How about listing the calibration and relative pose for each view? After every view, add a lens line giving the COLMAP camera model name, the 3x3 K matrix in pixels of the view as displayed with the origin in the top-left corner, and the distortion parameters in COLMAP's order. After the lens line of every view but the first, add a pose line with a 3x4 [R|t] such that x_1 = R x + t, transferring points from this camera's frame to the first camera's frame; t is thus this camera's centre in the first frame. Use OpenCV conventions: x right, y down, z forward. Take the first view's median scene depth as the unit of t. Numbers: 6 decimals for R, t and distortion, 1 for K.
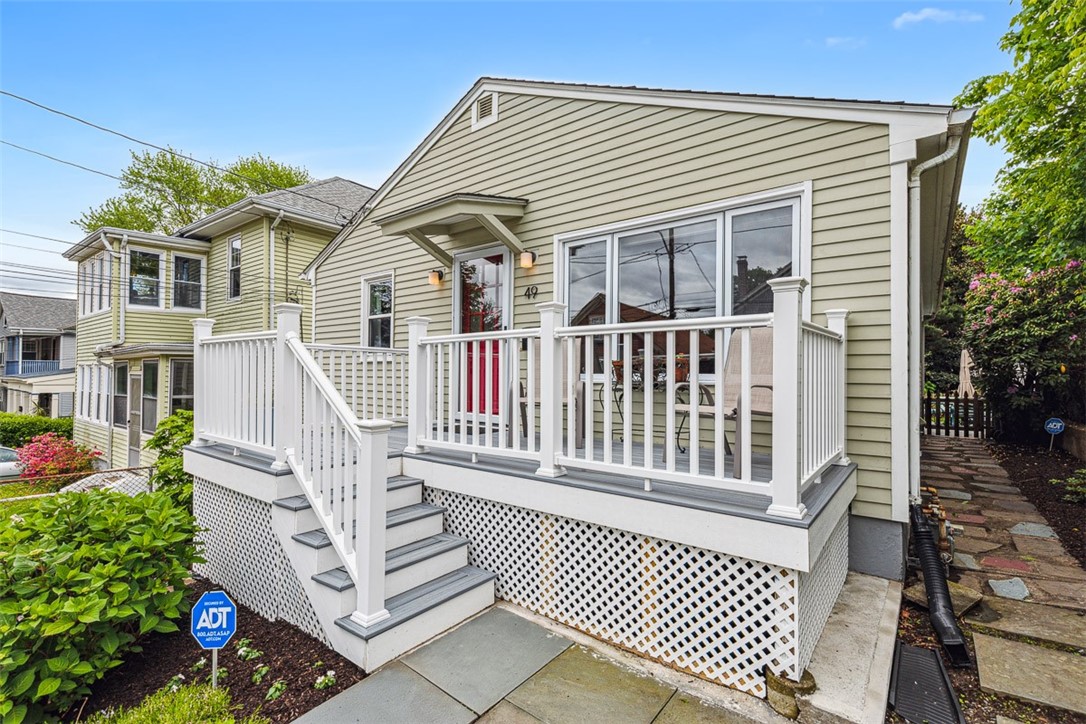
lens RADIAL K [[490.2, 0, 541.5], [0, 490.2, 367.0], [0, 0, 1]] dist [0.004567, 0.000284]
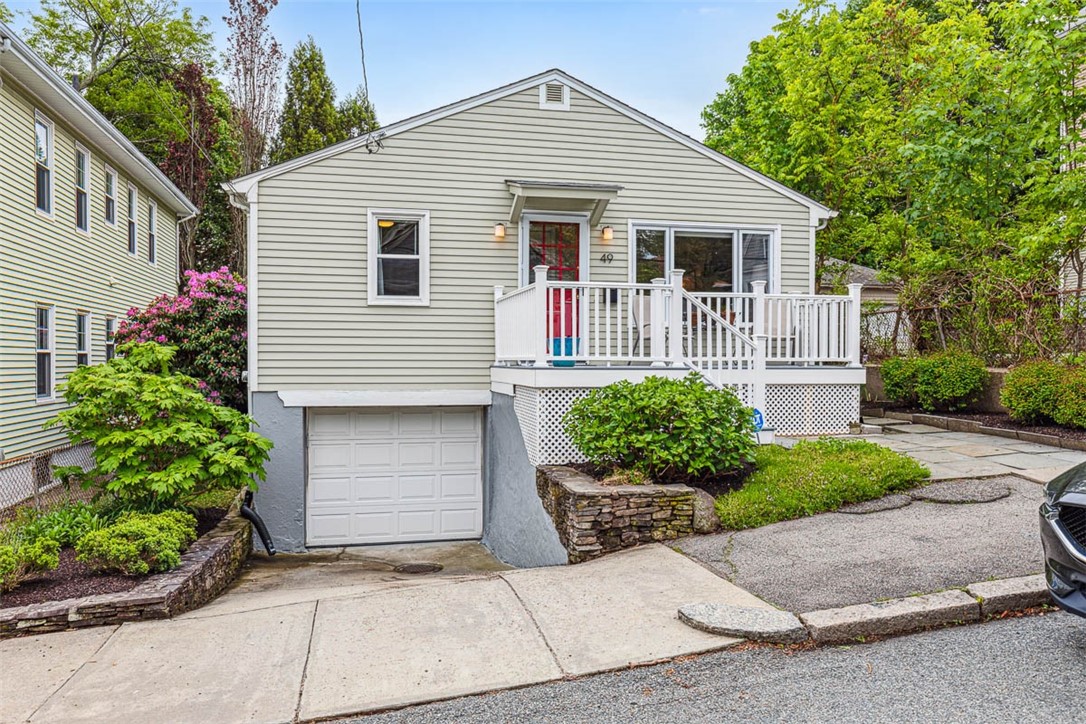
lens RADIAL K [[828.4, 0, 543.0], [0, 828.4, 362.0], [0, 0, 1]] dist [-0.003923, -0.000553]
pose [[0.629365, -0.006707, 0.777081, -1.803803], [-0.008889, 0.999835, 0.015829, 0.088636], [-0.777059, -0.016869, 0.629202, -0.252113]]
